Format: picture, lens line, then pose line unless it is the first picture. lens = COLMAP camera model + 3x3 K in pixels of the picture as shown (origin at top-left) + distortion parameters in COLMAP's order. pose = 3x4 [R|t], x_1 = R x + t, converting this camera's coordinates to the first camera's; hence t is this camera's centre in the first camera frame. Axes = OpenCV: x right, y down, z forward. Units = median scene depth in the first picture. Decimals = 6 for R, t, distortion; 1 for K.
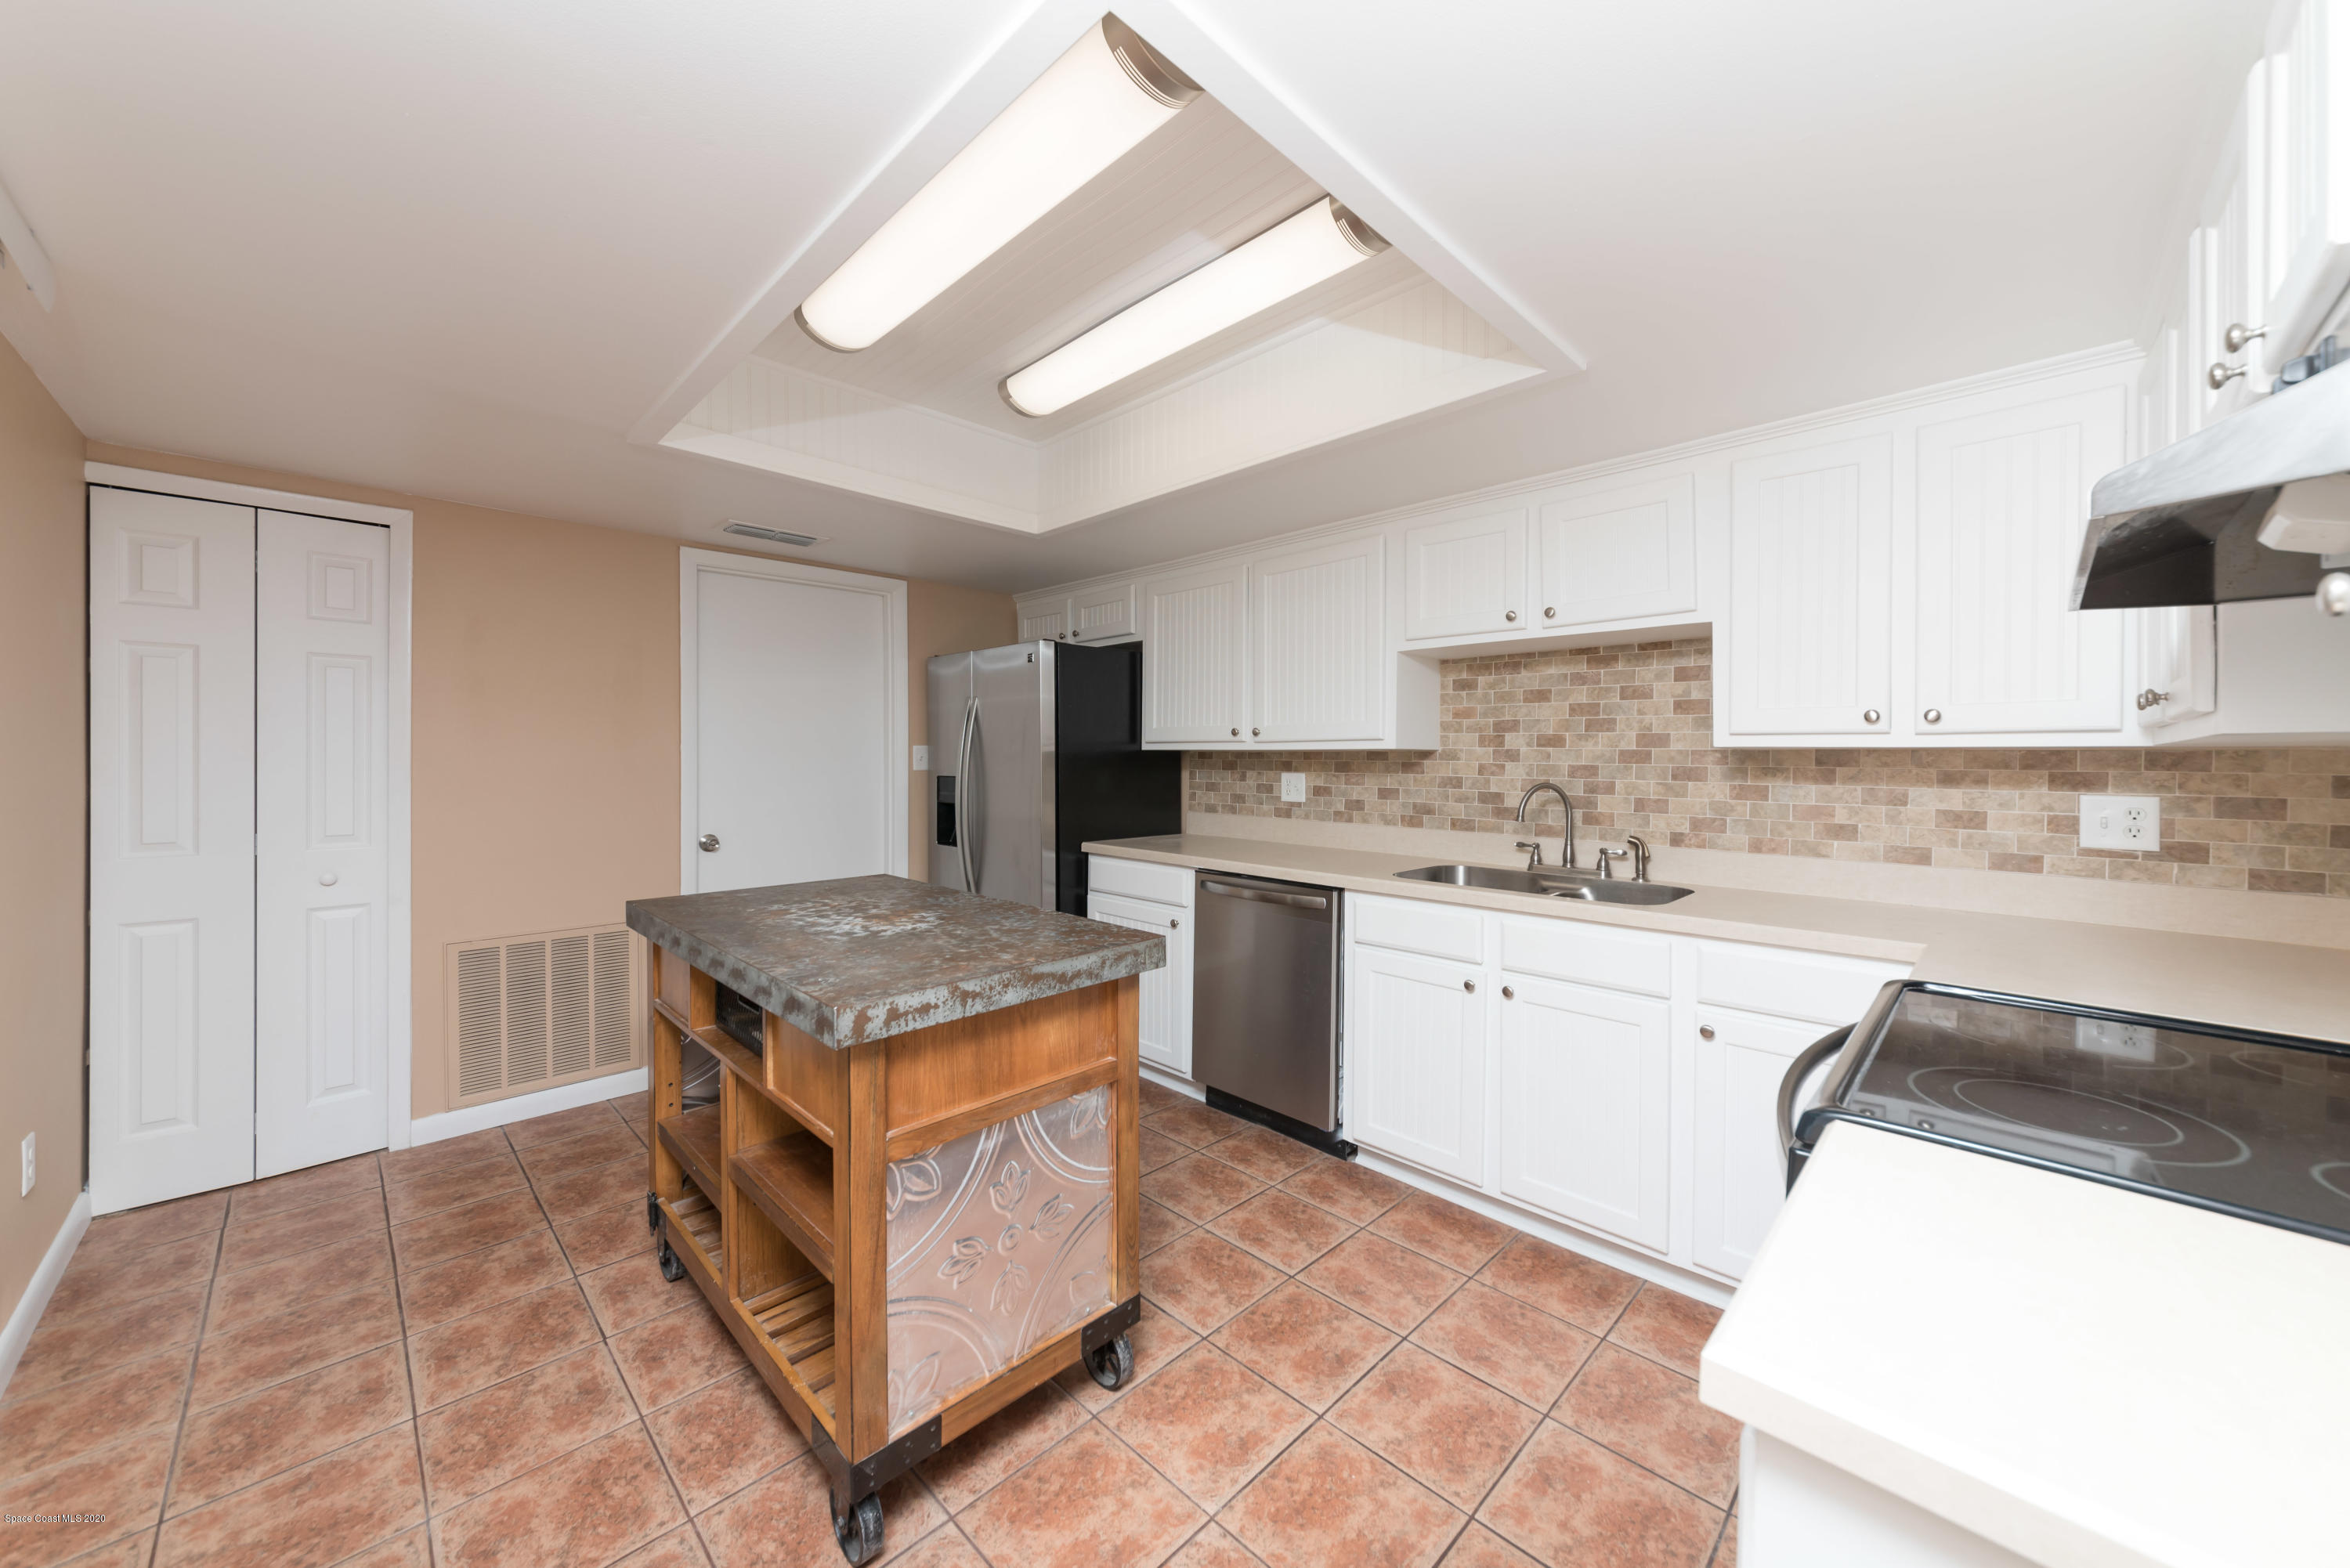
lens RADIAL K [[834.4, 0, 1184.6], [0, 834.4, 774.5], [0, 0, 1]] dist [-0.000678, 0.002120]
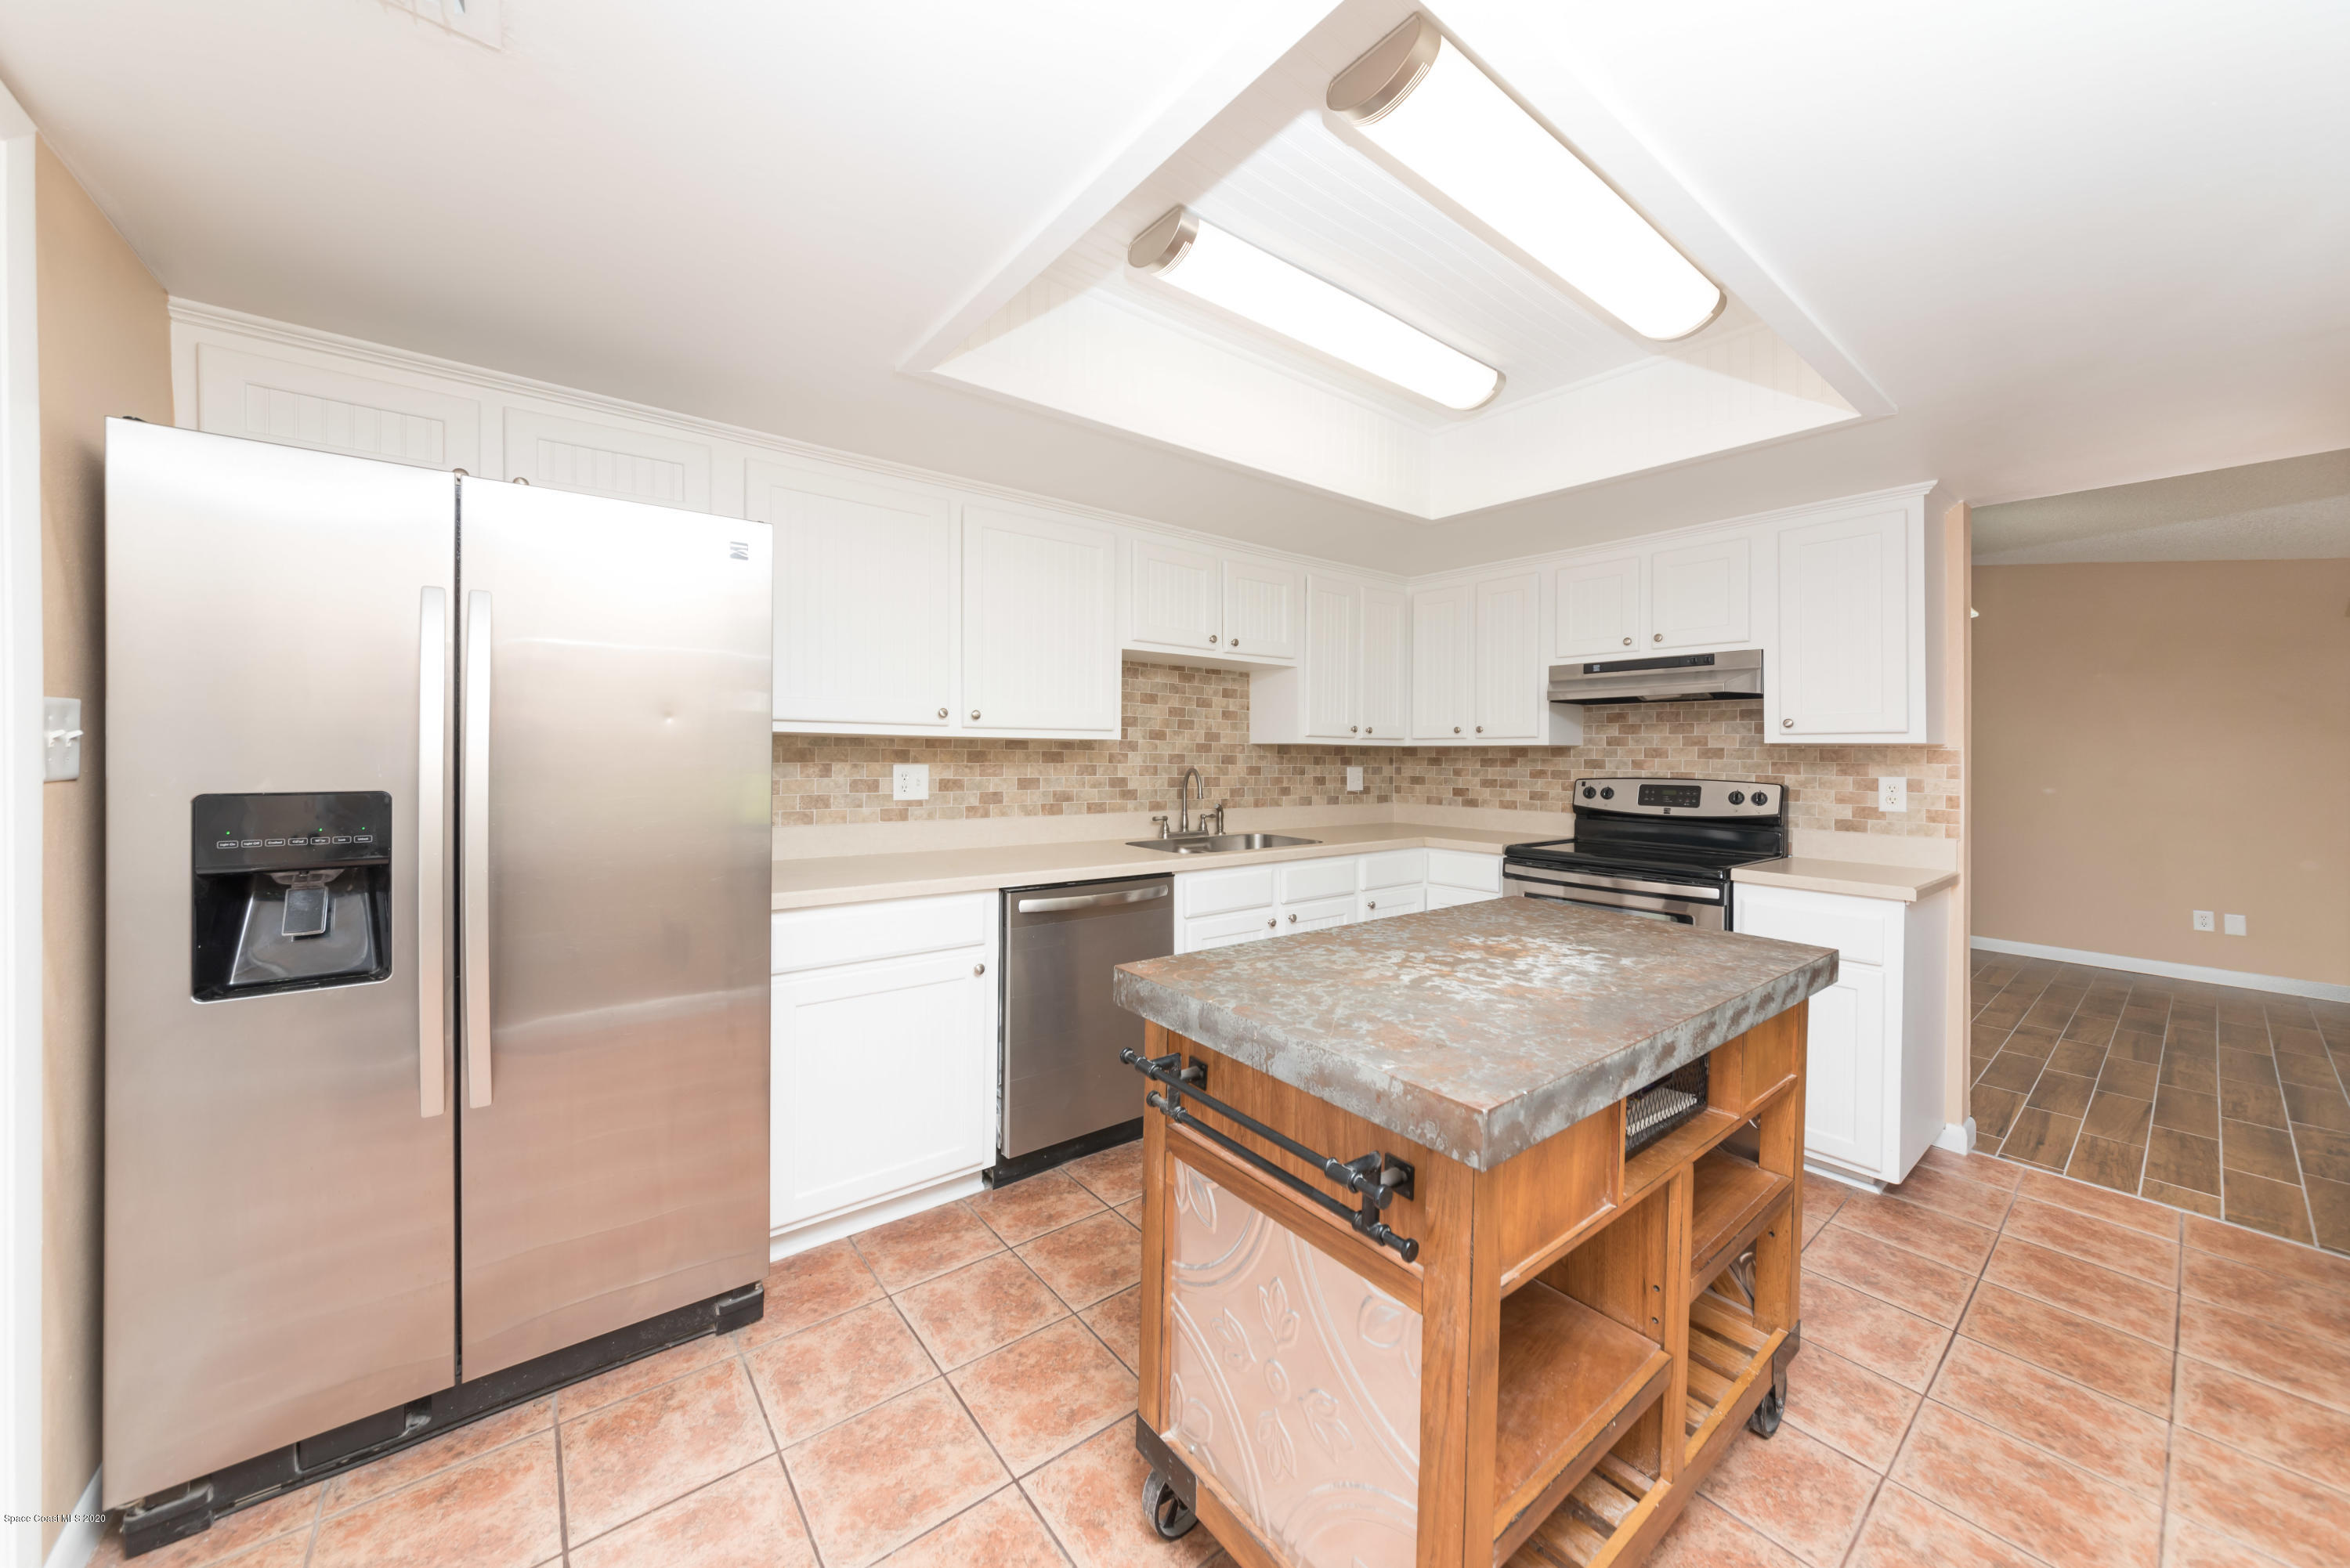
lens RADIAL K [[834.4, 0, 1179.1], [0, 834.4, 752.2], [0, 0, 1]] dist [-0.000678, 0.002120]
pose [[0.119638, -0.005665, 0.992801, -0.820060], [0.006764, 0.999965, 0.004891, -0.020167], [-0.992795, 0.006131, 0.119672, 0.824536]]
